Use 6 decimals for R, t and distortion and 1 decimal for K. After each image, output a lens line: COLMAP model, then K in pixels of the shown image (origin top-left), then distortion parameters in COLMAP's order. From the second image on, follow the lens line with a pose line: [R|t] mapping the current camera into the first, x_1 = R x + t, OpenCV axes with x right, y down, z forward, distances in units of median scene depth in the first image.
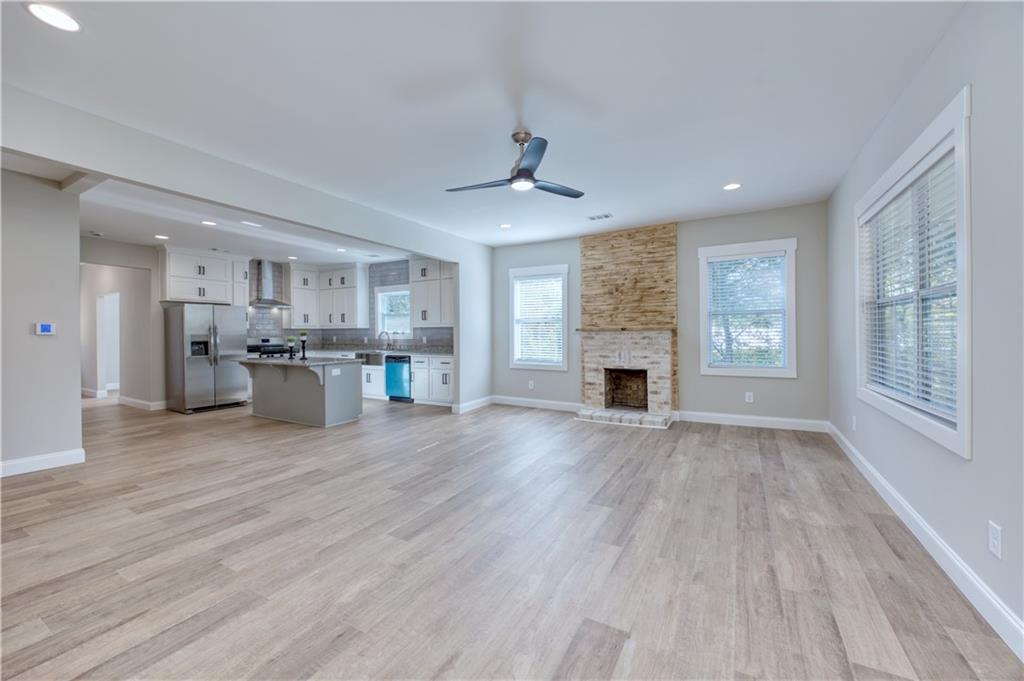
lens RADIAL K [[399.1, 0, 514.0], [0, 399.1, 332.0], [0, 0, 1]] dist [0.012399, -0.011127]
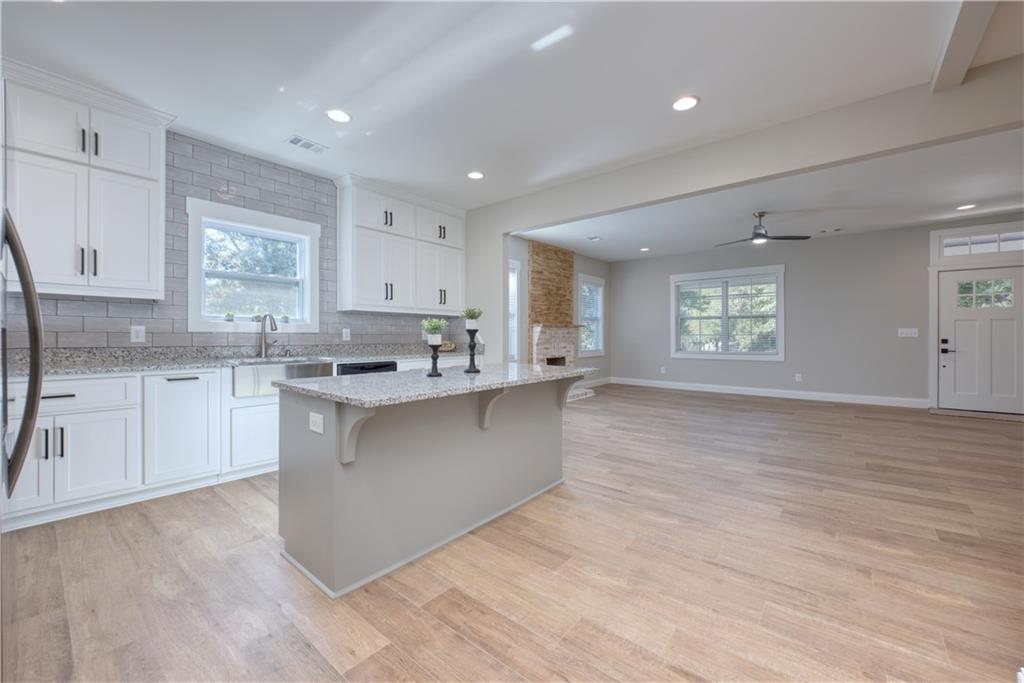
lens RADIAL K [[399.6, 0, 514.0], [0, 399.6, 339.3], [0, 0, 1]] dist [0.000006, -0.004948]
pose [[0.174334, -0.001006, 0.984686, -1.019453], [-0.002994, 0.999994, 0.001551, 0.034924], [-0.984682, -0.003218, 0.174330, 0.942920]]
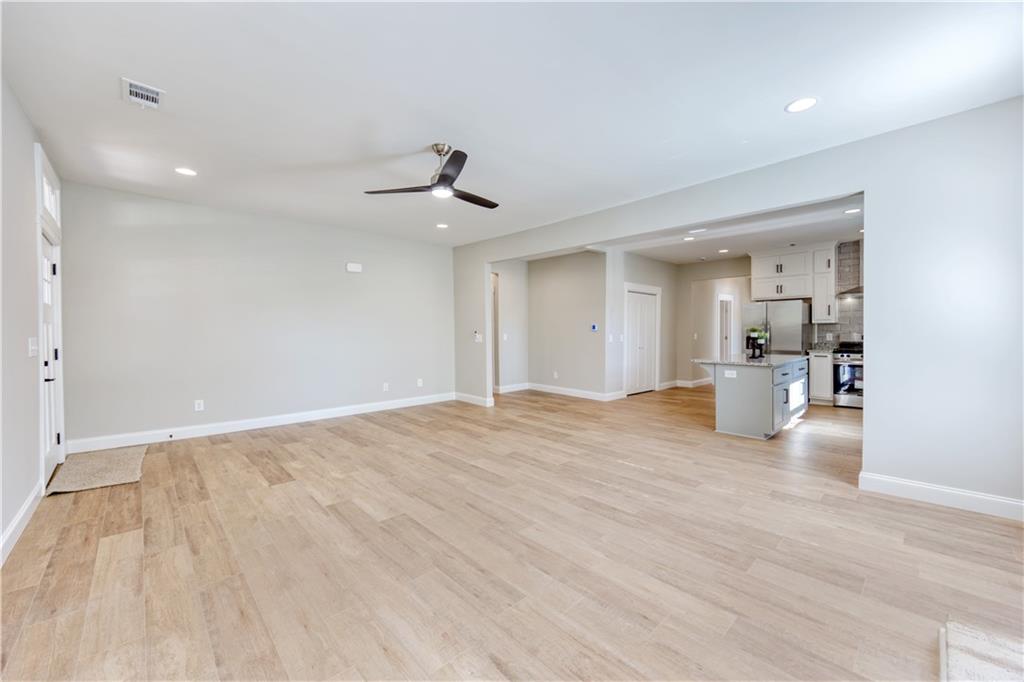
lens RADIAL K [[395.2, 0, 512.2], [0, 395.2, 335.3], [0, 0, 1]] dist [0.003977, -0.005031]
pose [[-0.298100, 0.020966, -0.954304, 0.523397], [0.007731, 0.999779, 0.019550, -0.005037], [0.954503, -0.001550, -0.298197, 0.802140]]
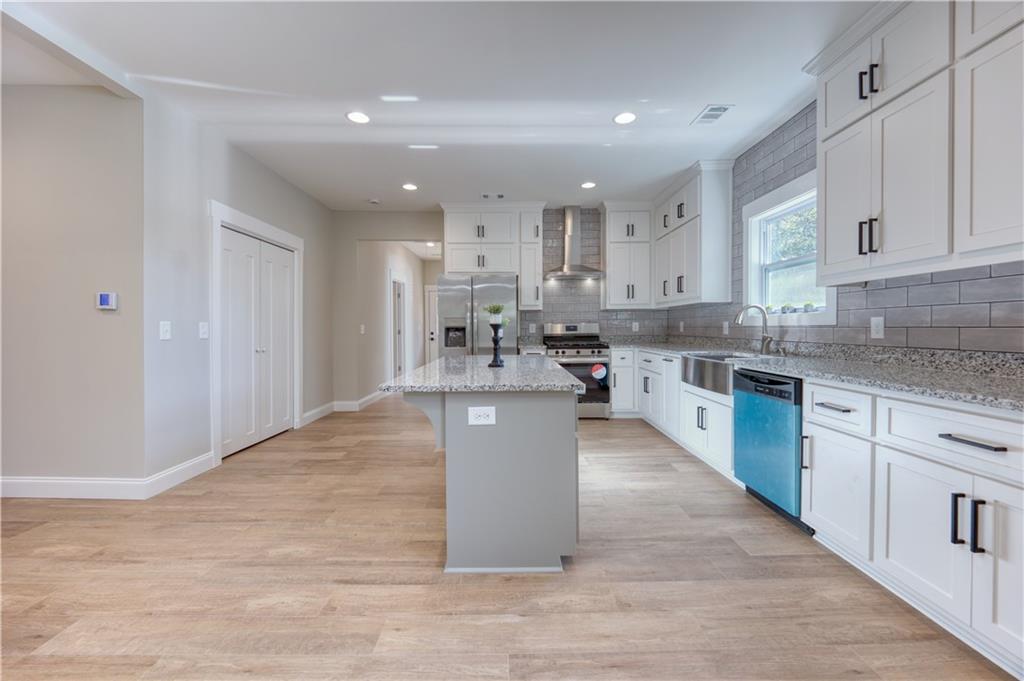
lens RADIAL K [[399.1, 0, 514.0], [0, 399.1, 332.0], [0, 0, 1]] dist [0.012399, -0.011127]
pose [[0.502187, 0.012131, -0.864674, -0.142150], [-0.000002, 0.999902, 0.014026, 0.027060], [0.864759, -0.007042, 0.502137, 0.853859]]
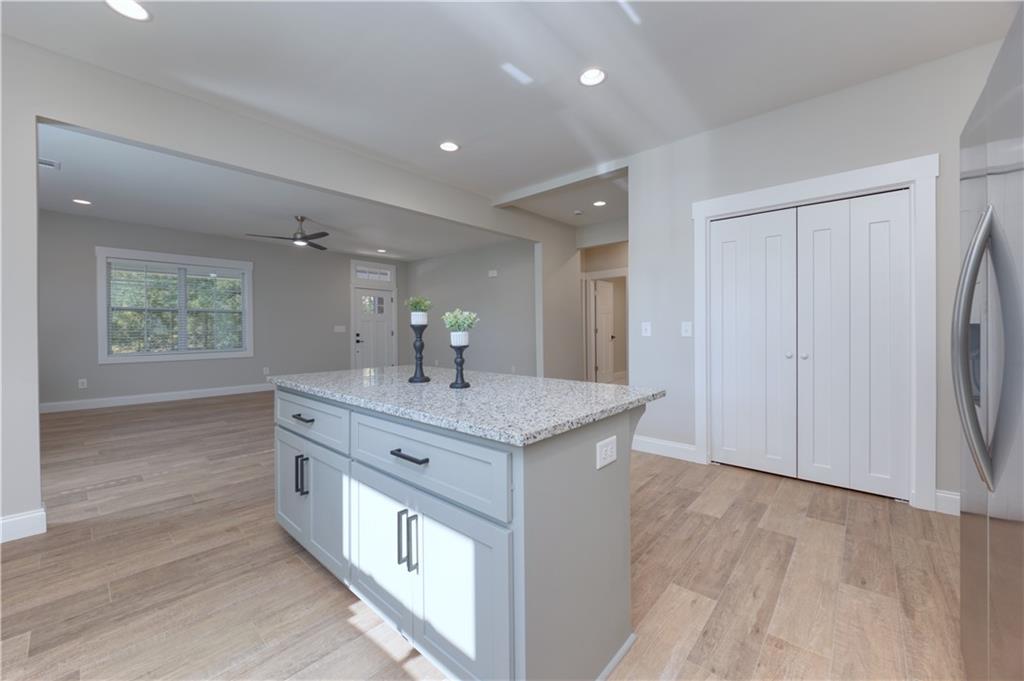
lens RADIAL K [[395.2, 0, 512.2], [0, 395.2, 334.8], [0, 0, 1]] dist [0.003977, -0.005031]
pose [[-0.977151, 0.011364, 0.212243, -0.720772], [0.013864, 0.999851, 0.010294, 0.030907], [-0.212094, 0.013001, -0.977163, 1.401619]]
